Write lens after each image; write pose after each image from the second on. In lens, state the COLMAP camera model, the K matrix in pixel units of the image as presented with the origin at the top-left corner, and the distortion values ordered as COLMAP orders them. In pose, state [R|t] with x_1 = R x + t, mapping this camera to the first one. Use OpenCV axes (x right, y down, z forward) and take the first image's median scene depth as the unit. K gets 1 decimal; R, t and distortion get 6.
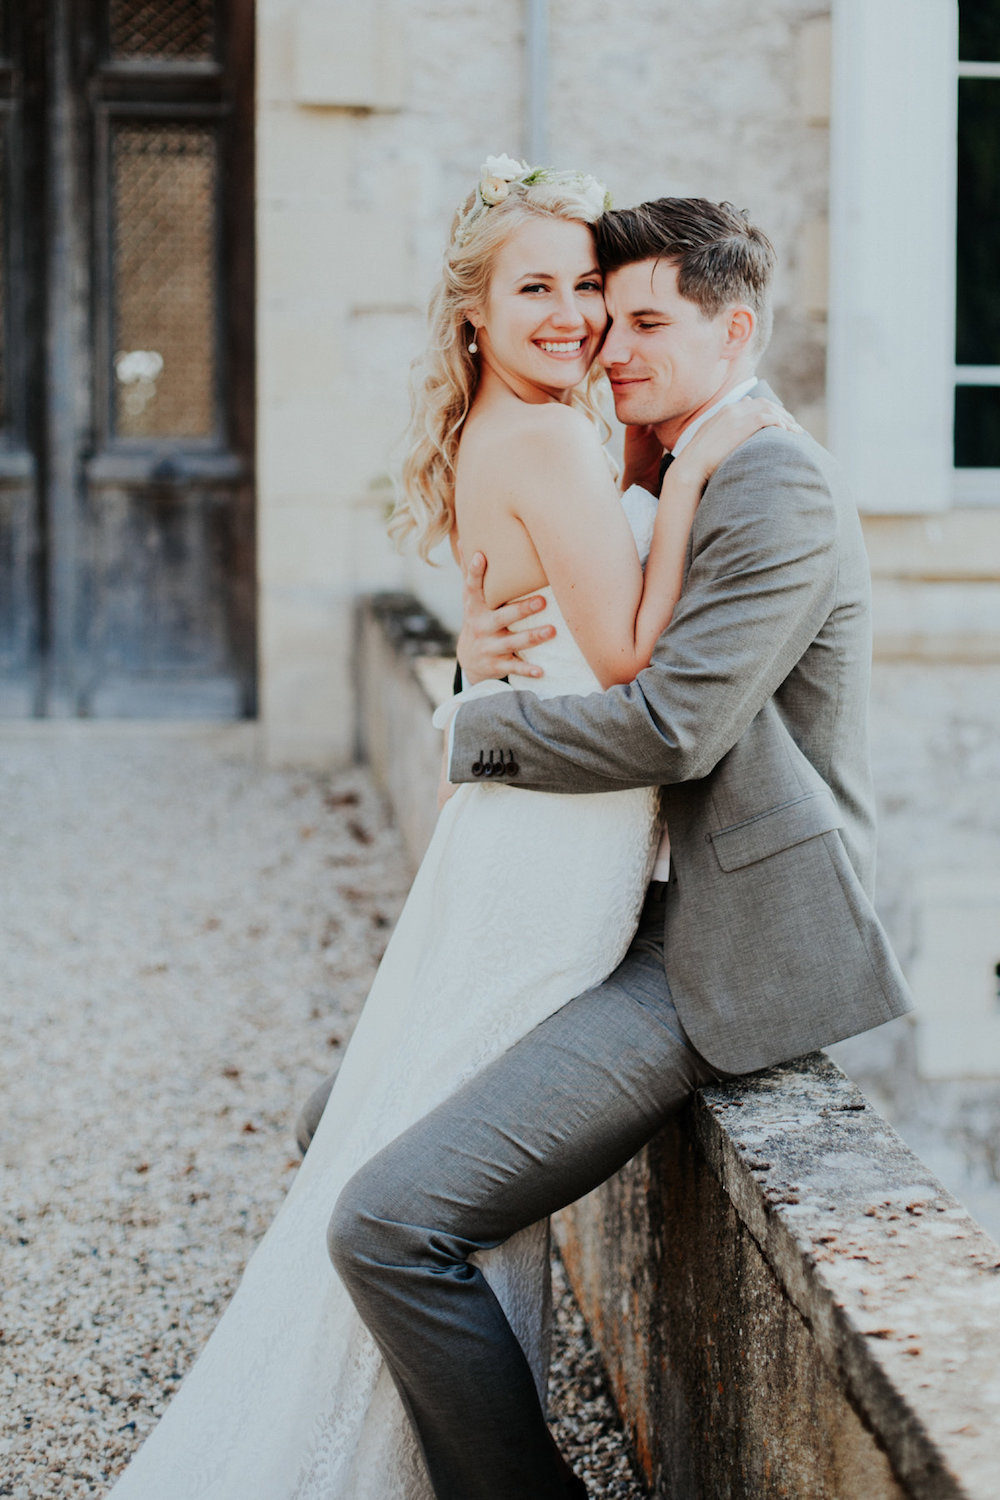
lens RADIAL K [[3224.0, 0, 500.9], [0, 3224.0, 743.3], [0, 0, 1]] dist [-0.038283, 0.000000]
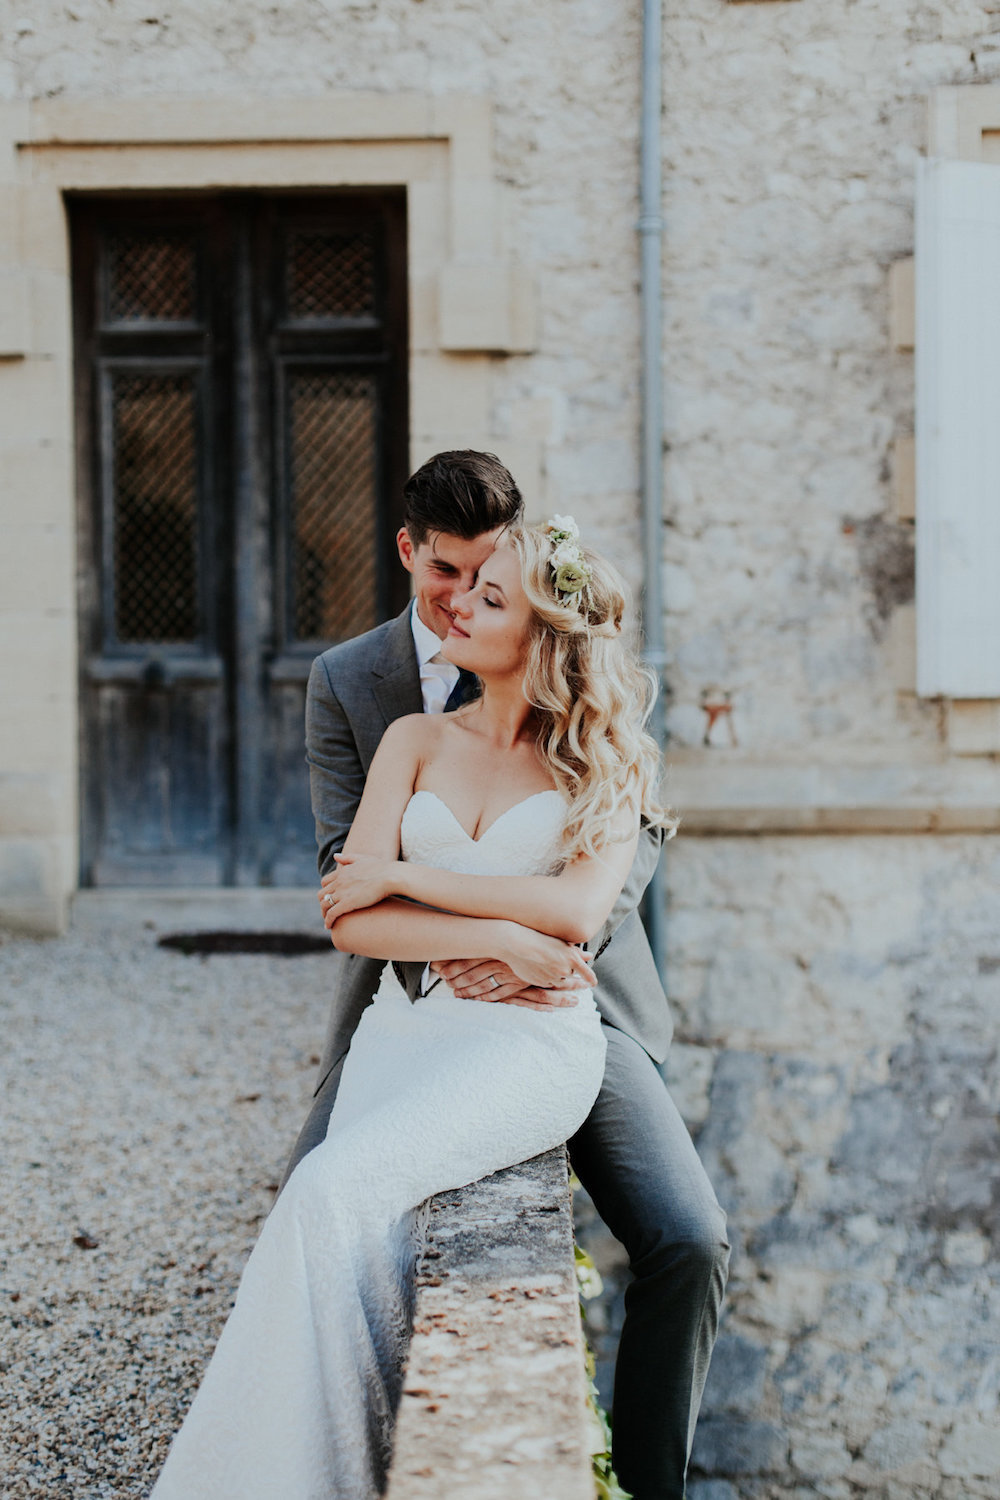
lens RADIAL K [[2971.7, 0, 499.1], [0, 2971.7, 756.0], [0, 0, 1]] dist [-0.030661, 0.000000]
pose [[0.978513, -0.010198, -0.205931, 0.208427], [-0.001646, 0.998358, -0.057264, 0.008365], [0.206177, 0.056373, 0.976890, -0.031496]]
